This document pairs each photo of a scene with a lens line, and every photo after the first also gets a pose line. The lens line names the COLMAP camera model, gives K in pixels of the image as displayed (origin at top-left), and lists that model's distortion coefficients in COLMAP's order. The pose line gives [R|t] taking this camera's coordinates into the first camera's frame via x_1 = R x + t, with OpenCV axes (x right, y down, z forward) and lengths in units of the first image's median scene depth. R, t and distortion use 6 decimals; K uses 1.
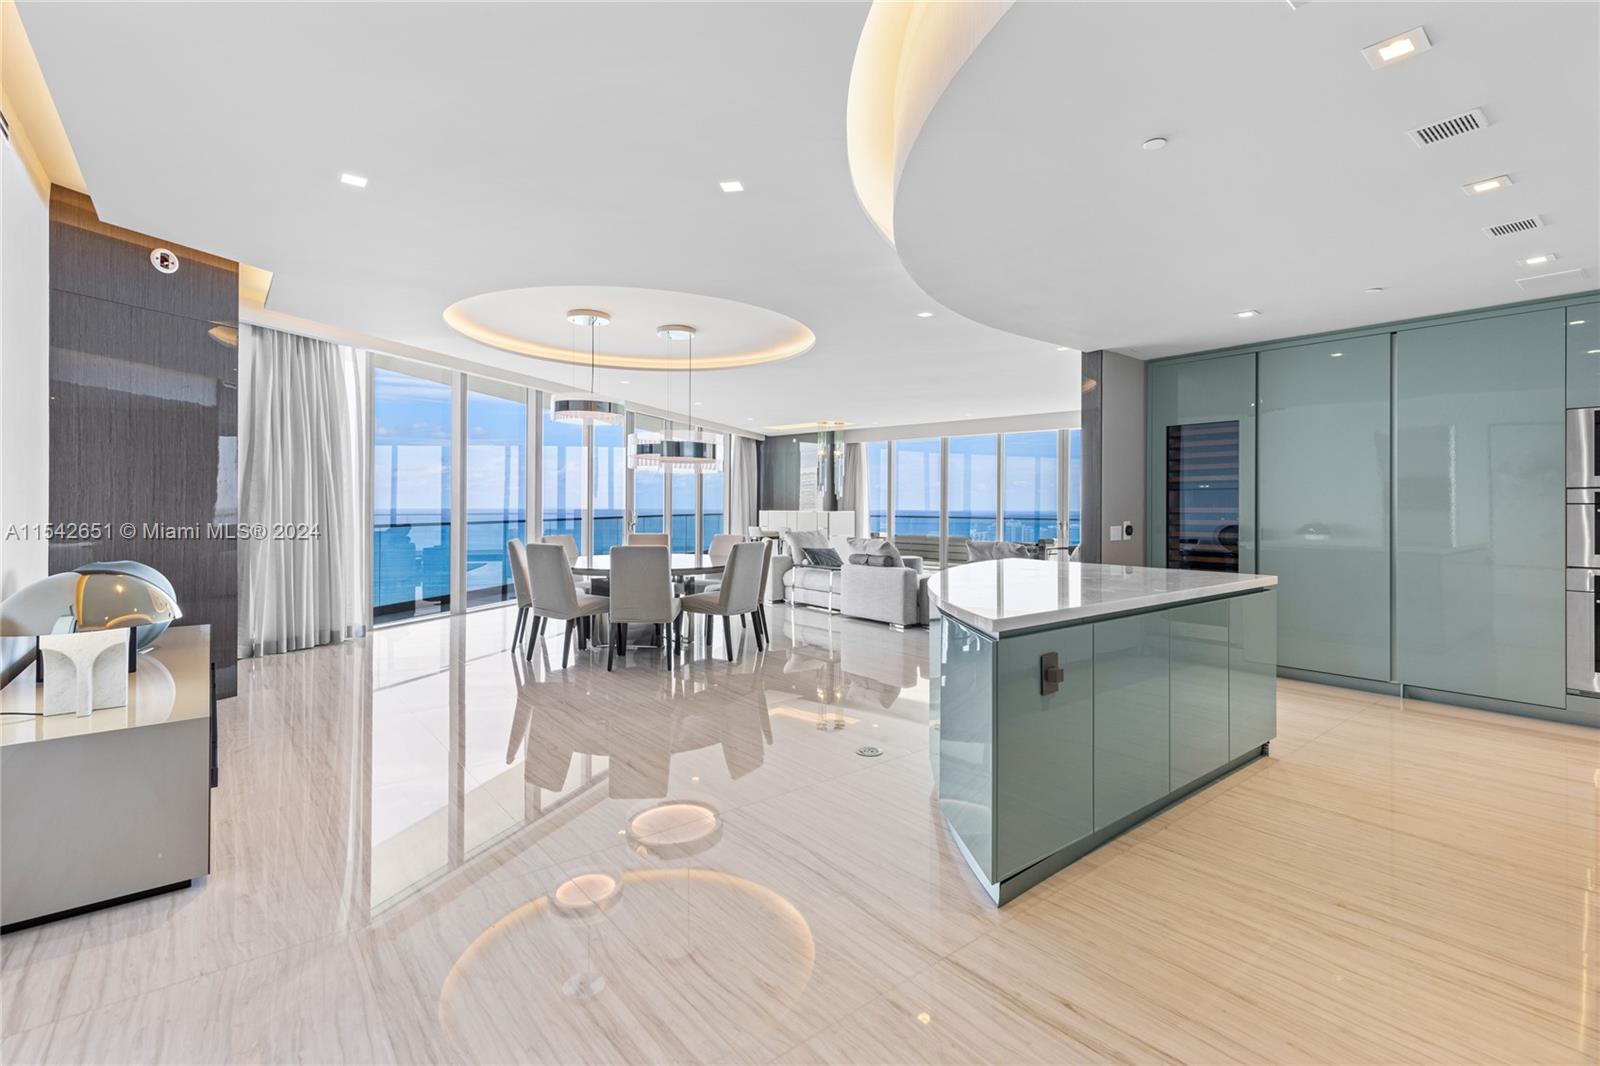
lens RADIAL K [[729.8, 0, 802.6], [0, 729.8, 503.8], [0, 0, 1]] dist [-0.000879, -0.000040]
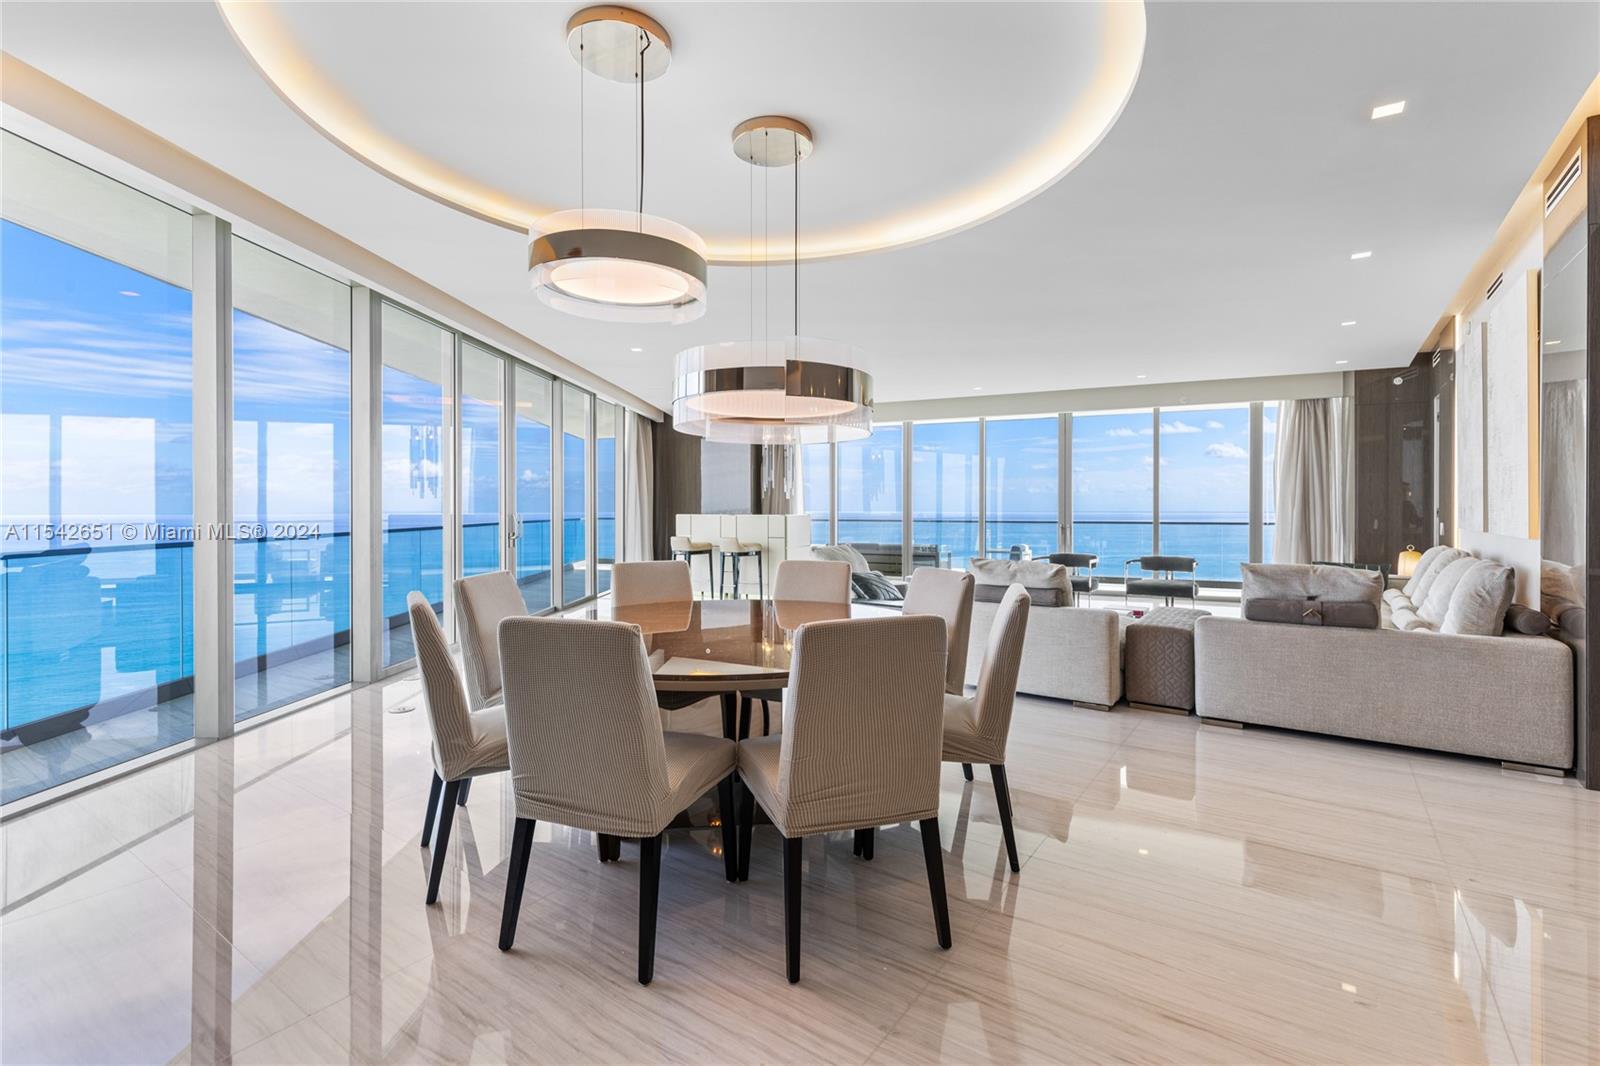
lens RADIAL K [[729.8, 0, 802.6], [0, 729.8, 503.8], [0, 0, 1]] dist [-0.000879, -0.000040]
pose [[0.964499, -0.006955, 0.263995, -0.126254], [0.008821, 0.999944, -0.005881, 0.003787], [-0.263939, 0.008001, 0.964506, 0.245269]]
